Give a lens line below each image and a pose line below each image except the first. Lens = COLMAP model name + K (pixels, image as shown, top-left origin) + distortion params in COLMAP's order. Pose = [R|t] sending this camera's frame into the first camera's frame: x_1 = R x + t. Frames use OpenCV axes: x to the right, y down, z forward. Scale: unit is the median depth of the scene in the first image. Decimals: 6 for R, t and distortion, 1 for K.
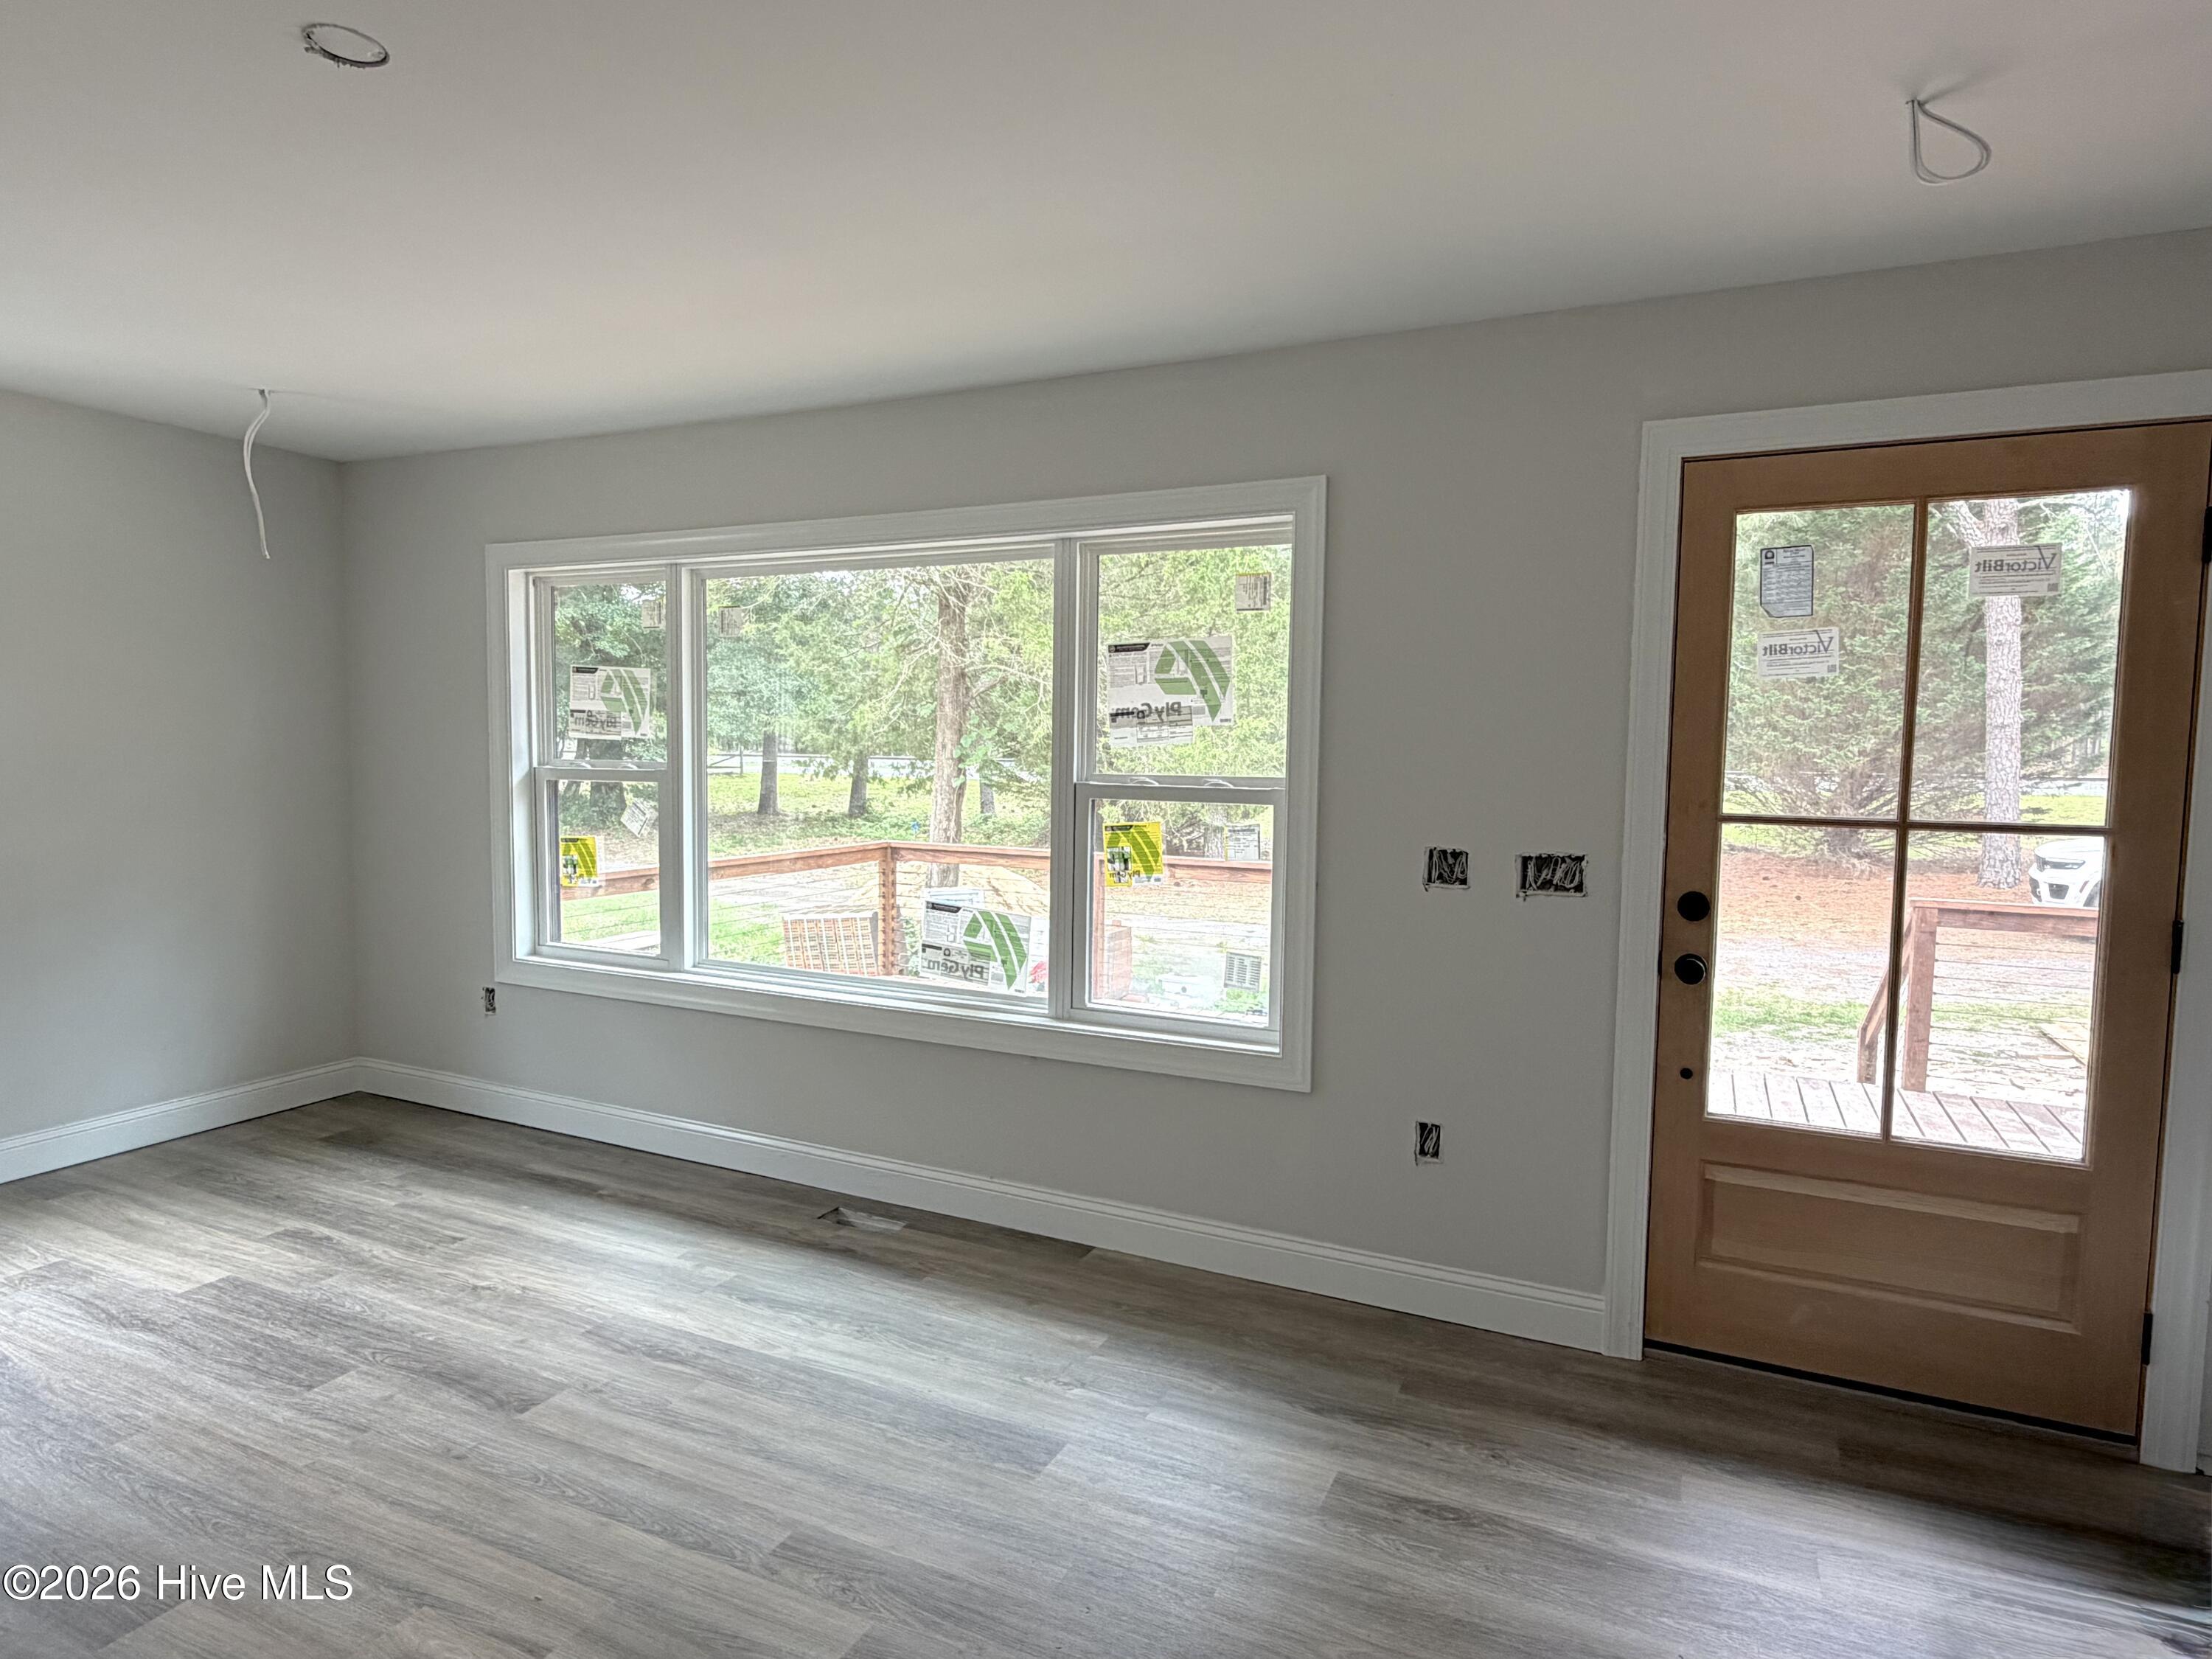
lens RADIAL K [[1250.5, 0, 1106.0], [0, 1250.5, 829.5], [0, 0, 1]] dist [0.001458, 0.002401]
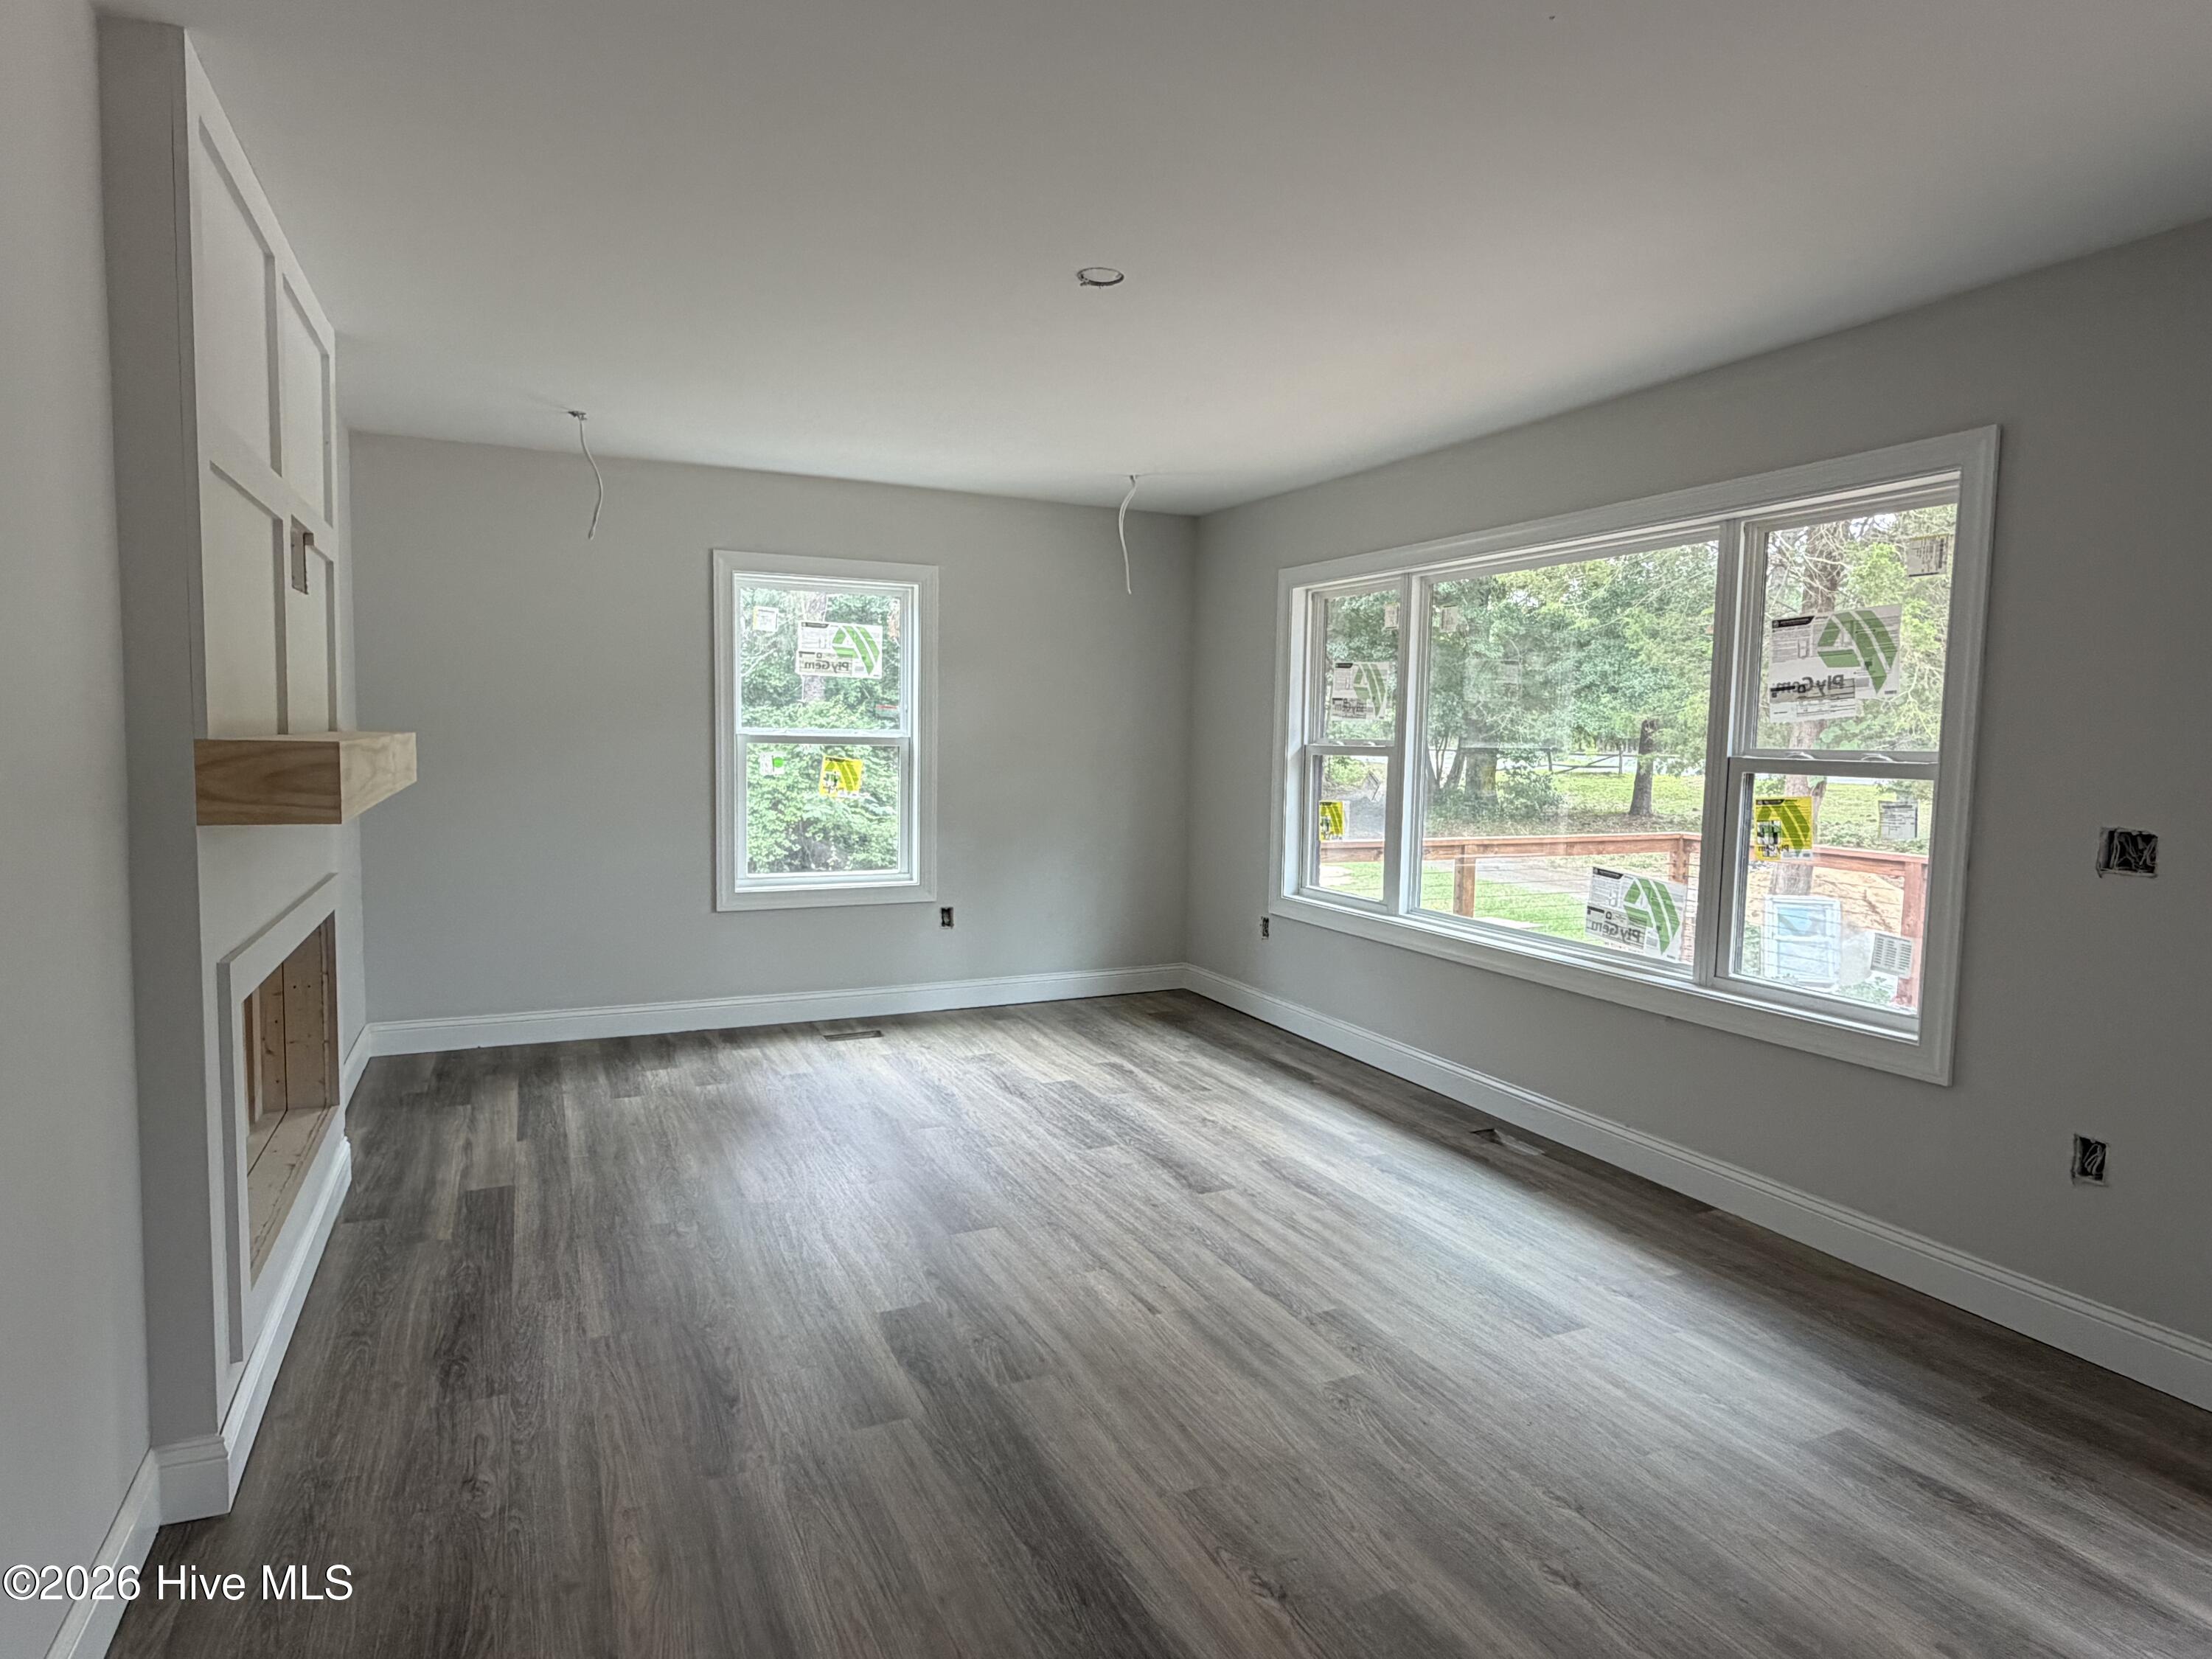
lens RADIAL K [[1250.5, 0, 1106.0], [0, 1250.5, 829.5], [0, 0, 1]] dist [0.001458, 0.002401]
pose [[0.773217, 0.048785, -0.632262, 0.239413], [-0.049349, 0.998642, 0.016704, 0.030991], [0.632218, 0.018286, 0.774575, -0.119490]]
